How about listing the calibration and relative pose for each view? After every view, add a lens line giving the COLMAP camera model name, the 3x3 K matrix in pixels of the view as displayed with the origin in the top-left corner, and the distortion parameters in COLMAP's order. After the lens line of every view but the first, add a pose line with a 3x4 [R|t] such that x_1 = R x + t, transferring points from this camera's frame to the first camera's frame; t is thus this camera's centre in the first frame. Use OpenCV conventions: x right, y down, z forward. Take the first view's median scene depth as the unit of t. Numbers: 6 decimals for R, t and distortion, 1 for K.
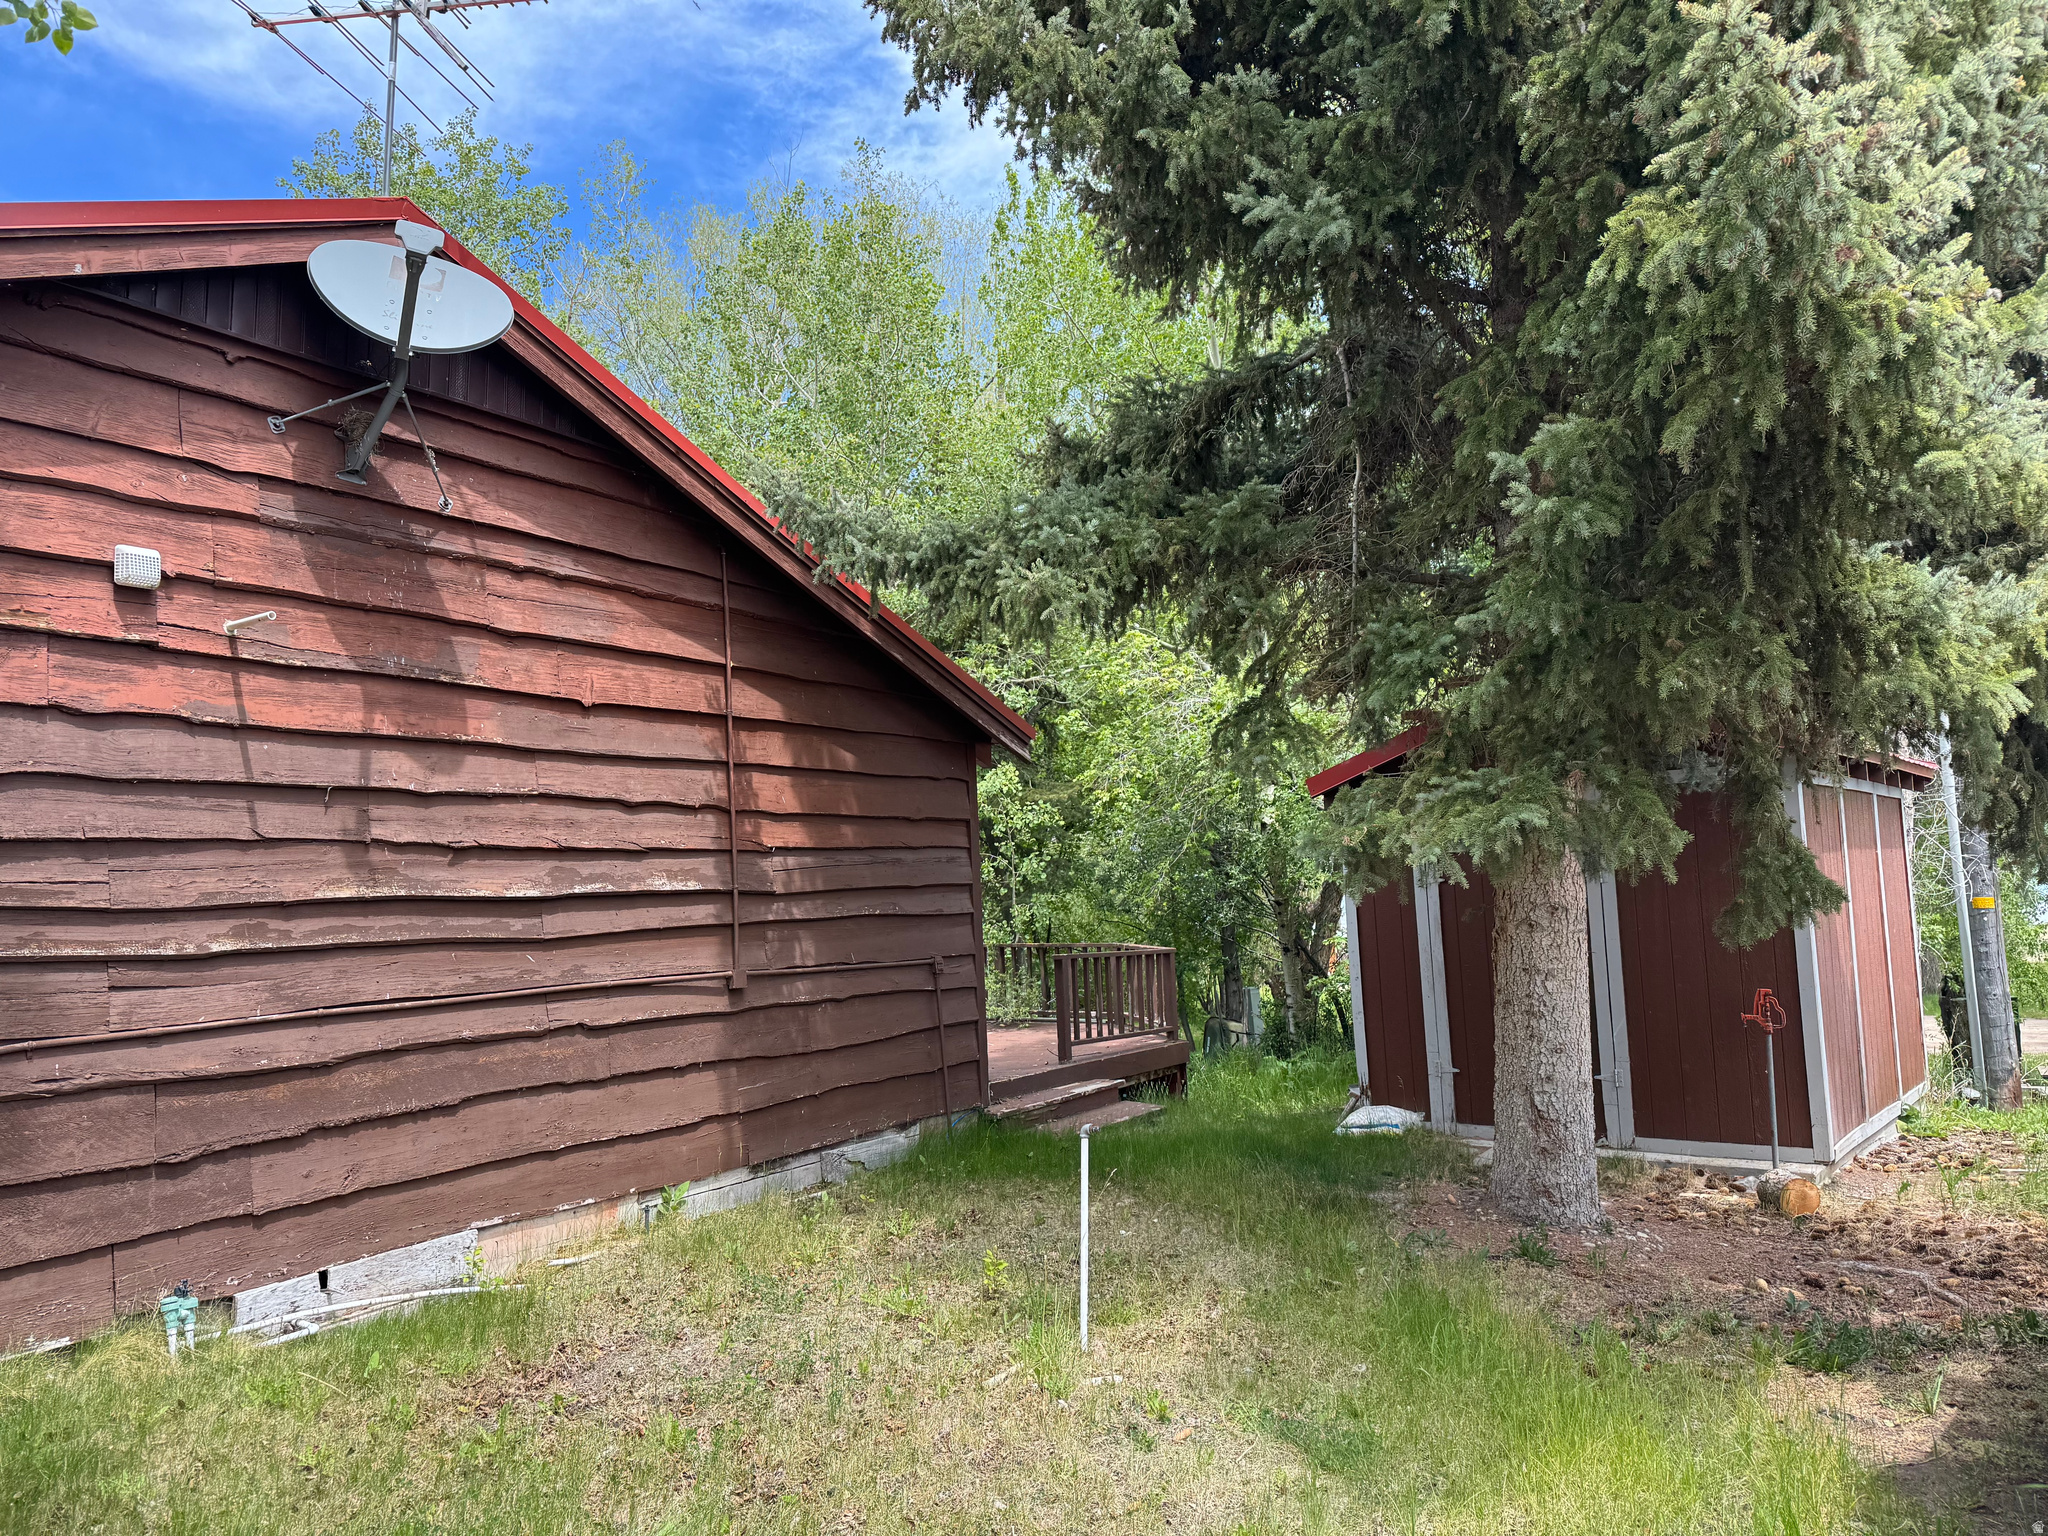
lens RADIAL K [[1447.2, 0, 1024.6], [0, 1447.2, 776.6], [0, 0, 1]] dist [0.069986, -0.080867]
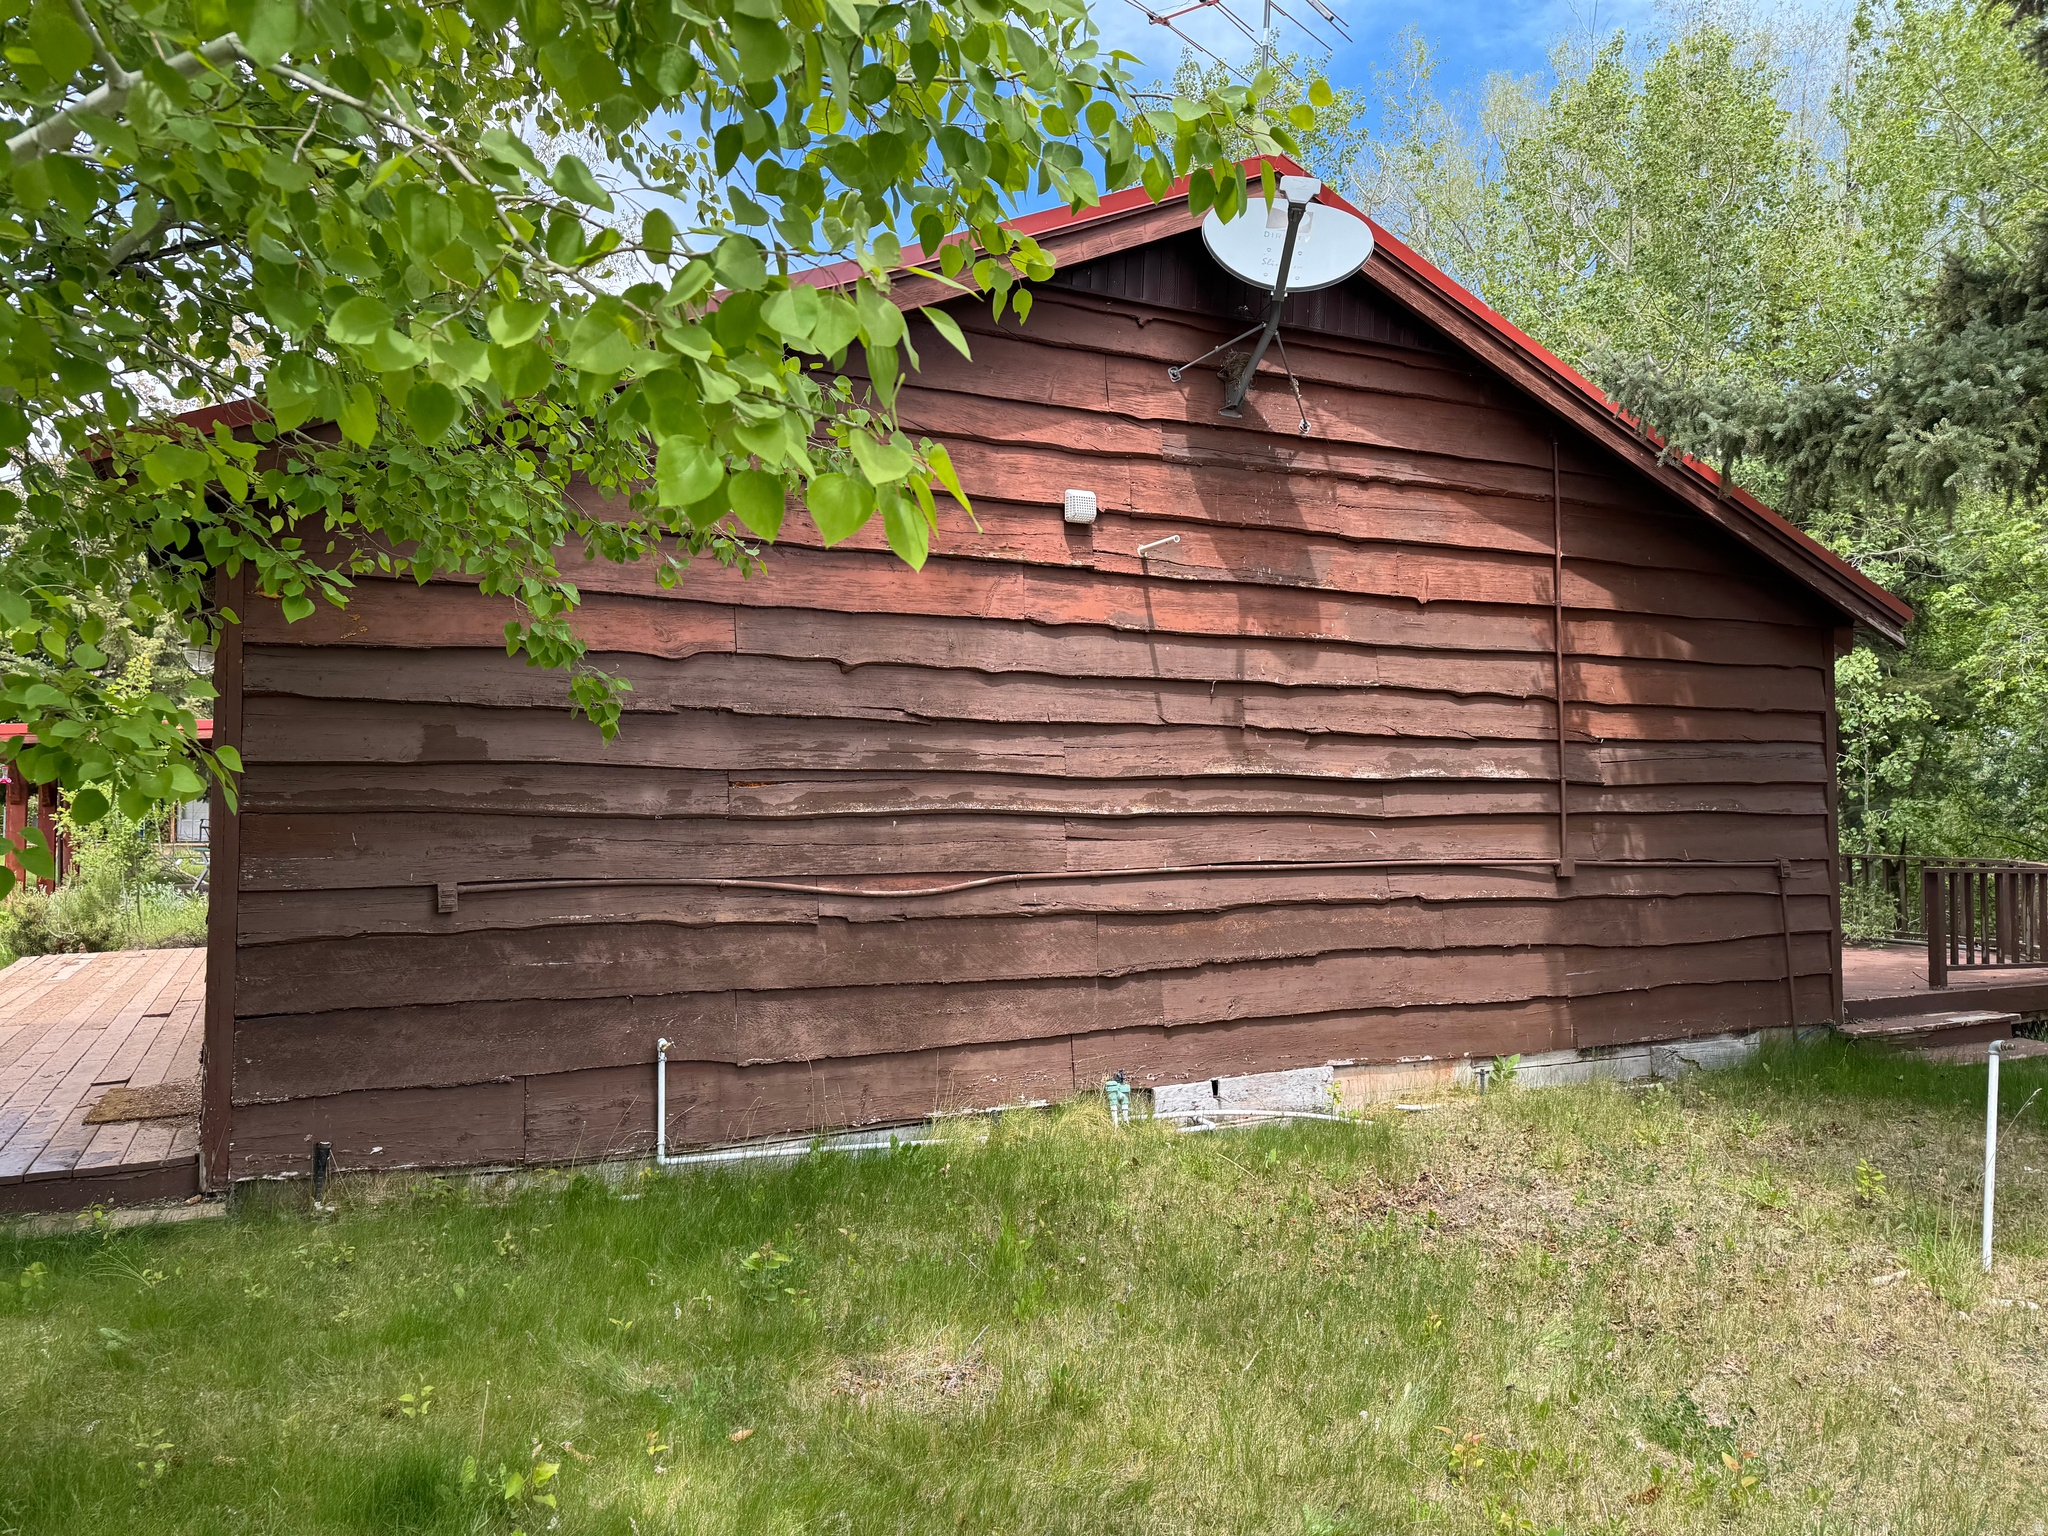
lens RADIAL K [[1447.2, 0, 971.5], [0, 1447.2, 772.7], [0, 0, 1]] dist [0.069986, -0.080867]
pose [[0.857354, 0.023839, -0.514175, -0.032774], [0.011279, 0.997817, 0.065071, 0.002447], [0.514604, -0.061588, 0.855213, -0.095485]]
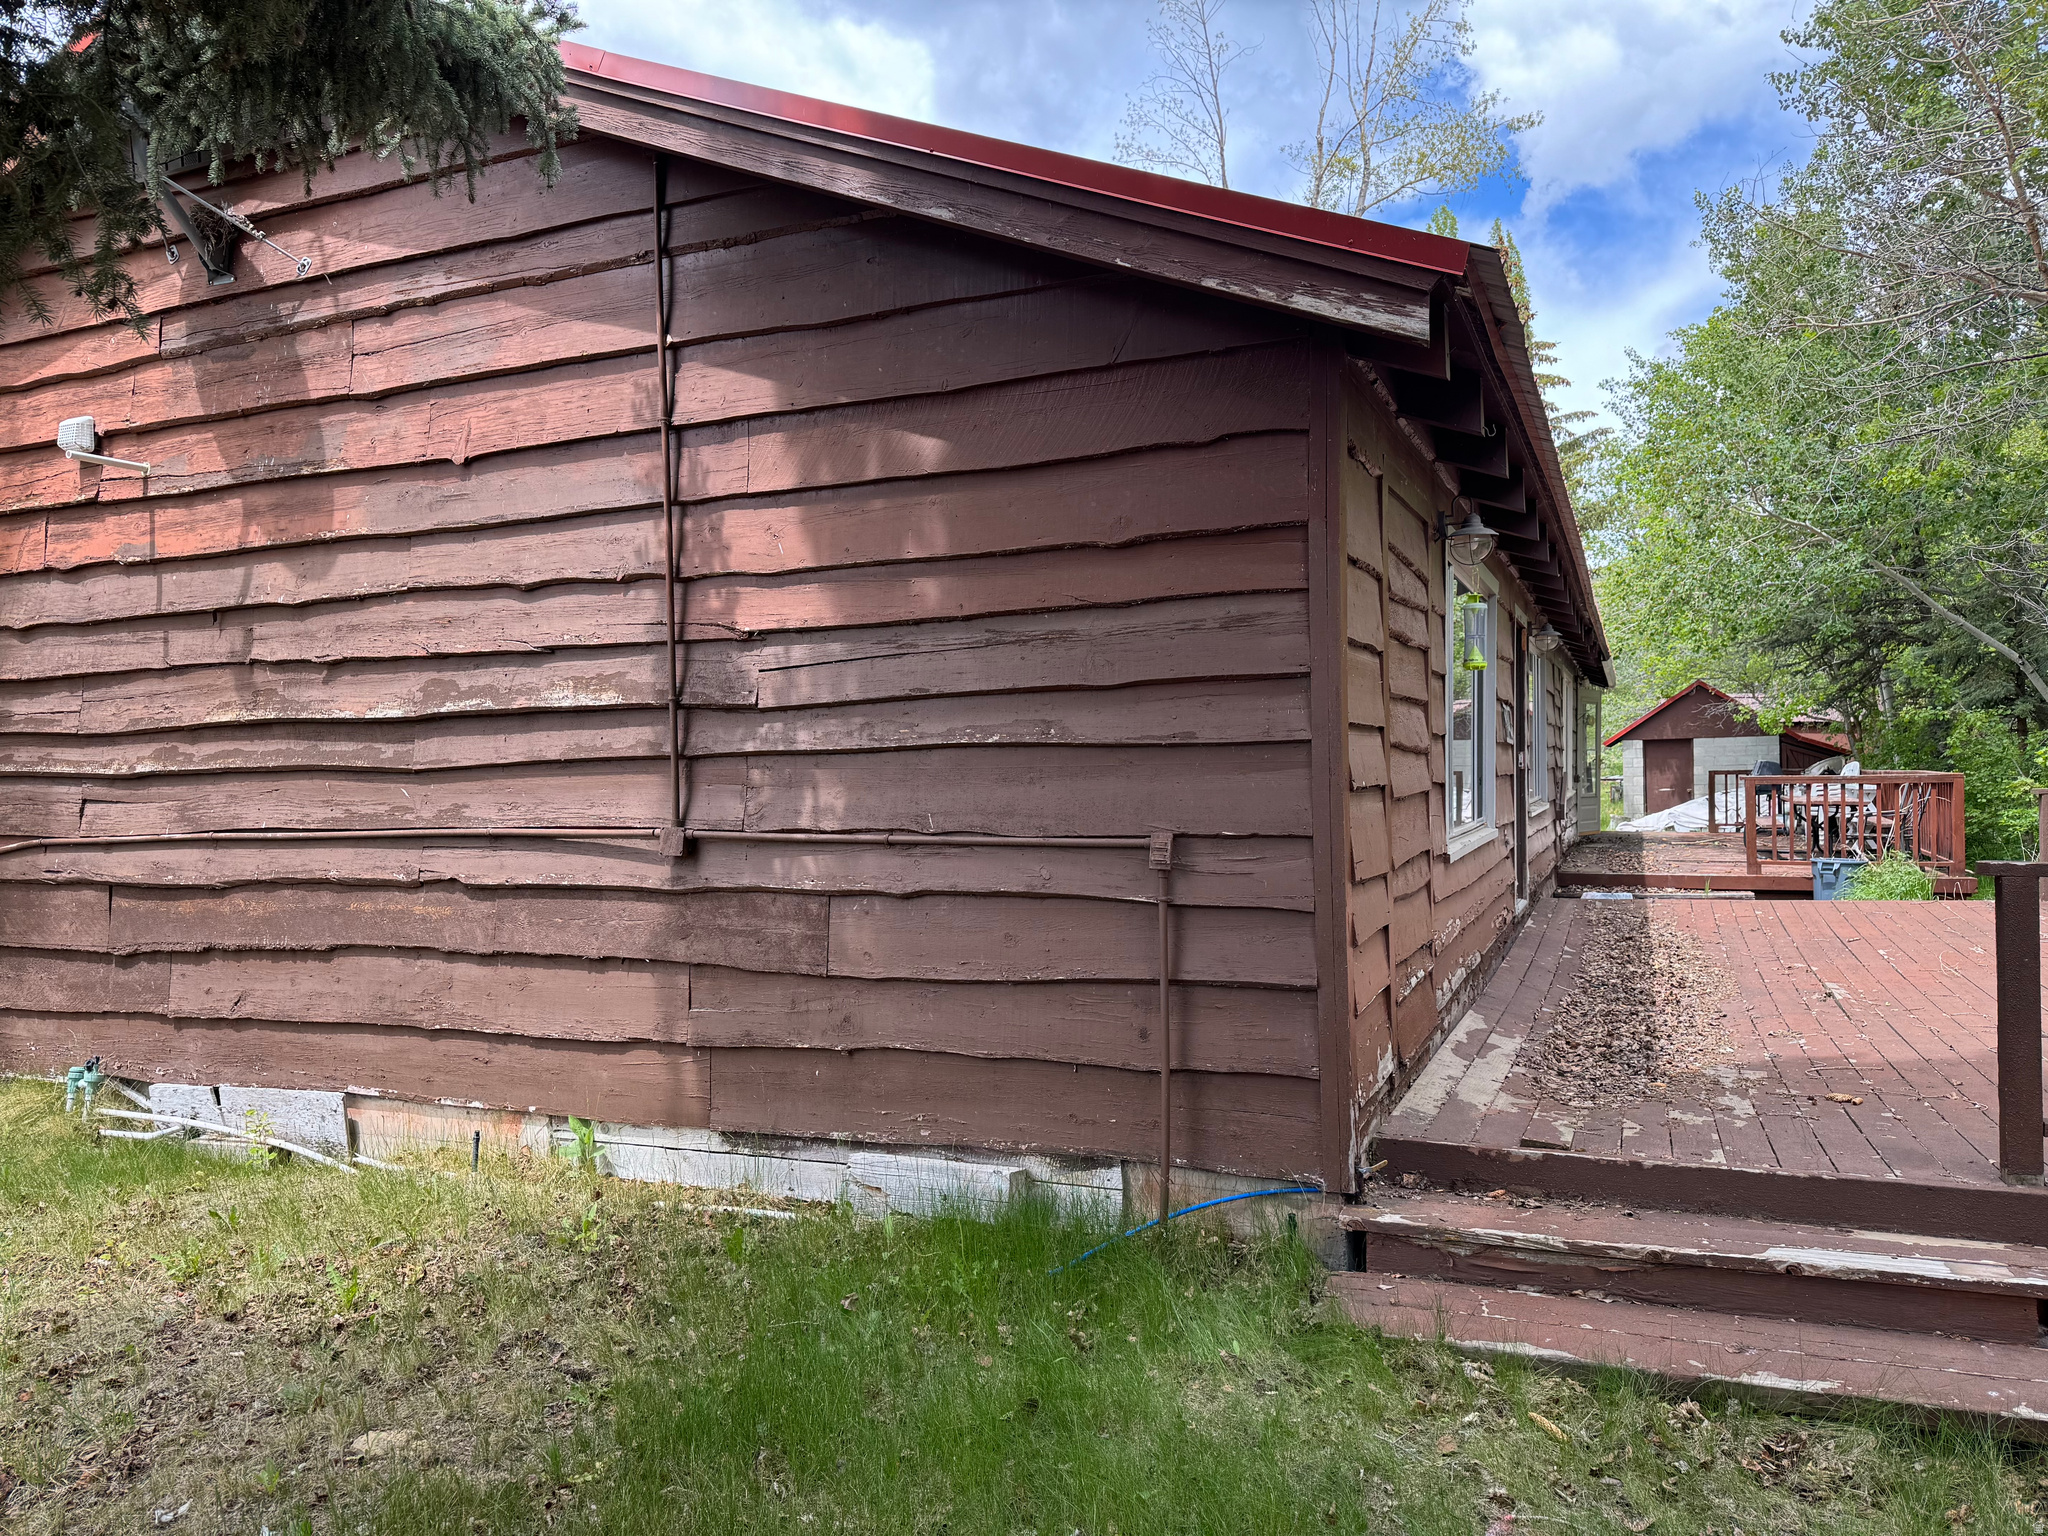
lens RADIAL K [[1447.2, 0, 1040.3], [0, 1447.2, 774.6], [0, 0, 1]] dist [0.069986, -0.080867]
pose [[0.184765, 0.040475, -0.981949, 0.521081], [0.100197, 0.993170, 0.059791, 0.098907], [0.977662, -0.109435, 0.179447, 1.176947]]
